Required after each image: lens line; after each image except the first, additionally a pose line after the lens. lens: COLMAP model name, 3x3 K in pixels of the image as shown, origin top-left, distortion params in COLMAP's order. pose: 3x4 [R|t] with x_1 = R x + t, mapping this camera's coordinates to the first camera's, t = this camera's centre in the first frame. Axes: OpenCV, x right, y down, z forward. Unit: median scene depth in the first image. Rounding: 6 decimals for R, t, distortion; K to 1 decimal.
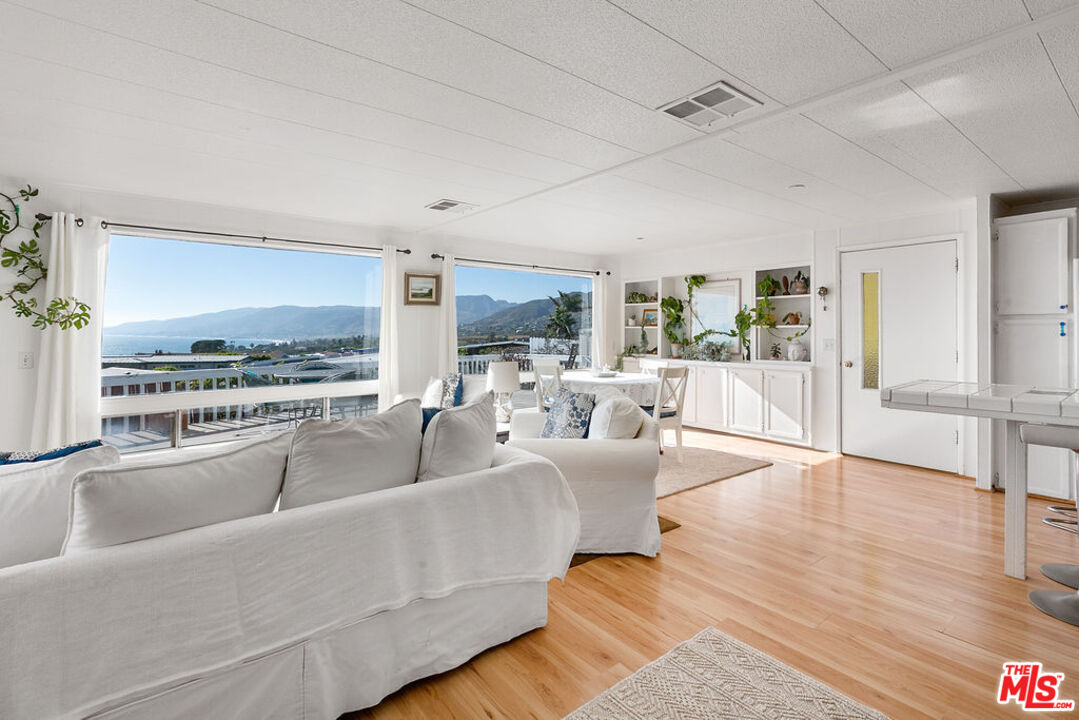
lens RADIAL K [[506.9, 0, 543.0], [0, 506.9, 330.6], [0, 0, 1]] dist [-0.001472, -0.001354]
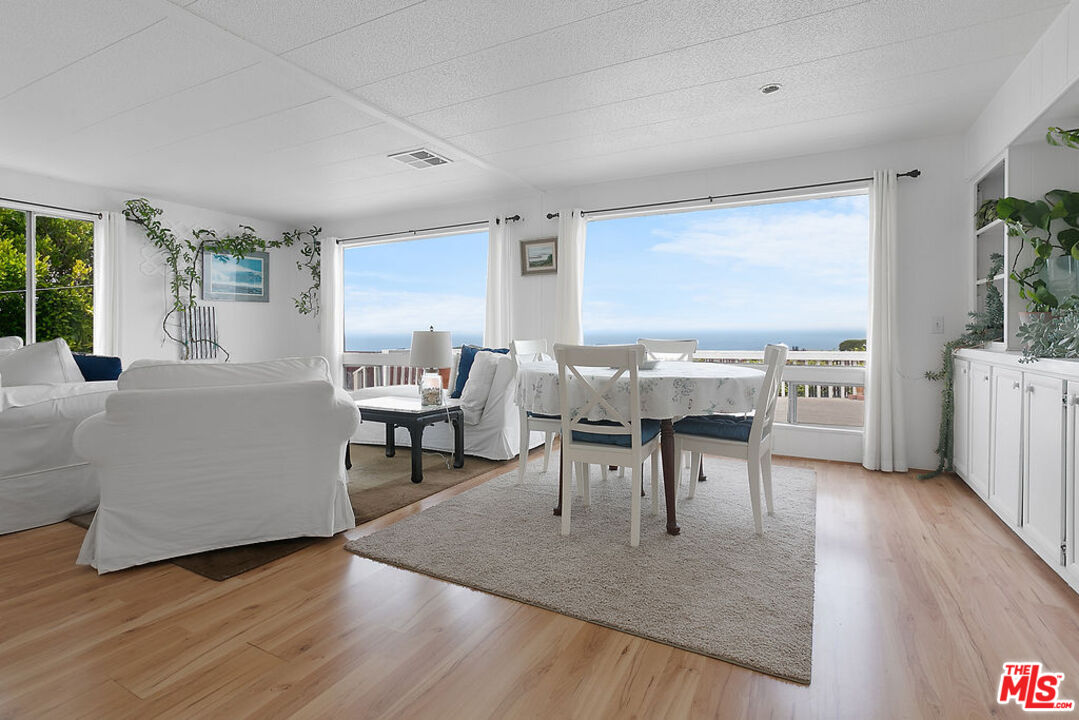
lens RADIAL K [[506.9, 0, 543.0], [0, 506.9, 330.6], [0, 0, 1]] dist [-0.001472, -0.001354]
pose [[0.423944, -0.004809, -0.905676, 0.586100], [0.010348, 0.999946, -0.000466, 0.050600], [0.905629, -0.009174, 0.423971, 0.642198]]
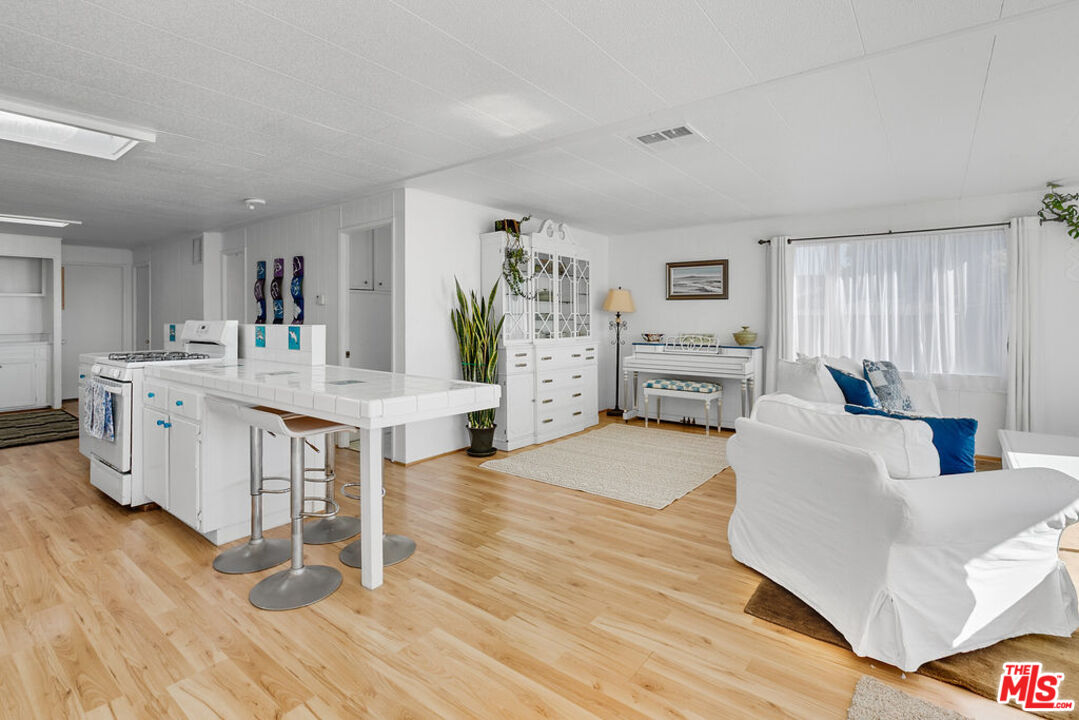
lens RADIAL K [[527.0, 0, 542.7], [0, 527.0, 319.6], [0, 0, 1]] dist [-0.008122, 0.000004]
pose [[-0.968816, -0.002088, -0.247772, 0.410417], [-0.000276, 0.999973, -0.007347, 0.005457], [0.247781, -0.007049, -0.968790, 0.939225]]
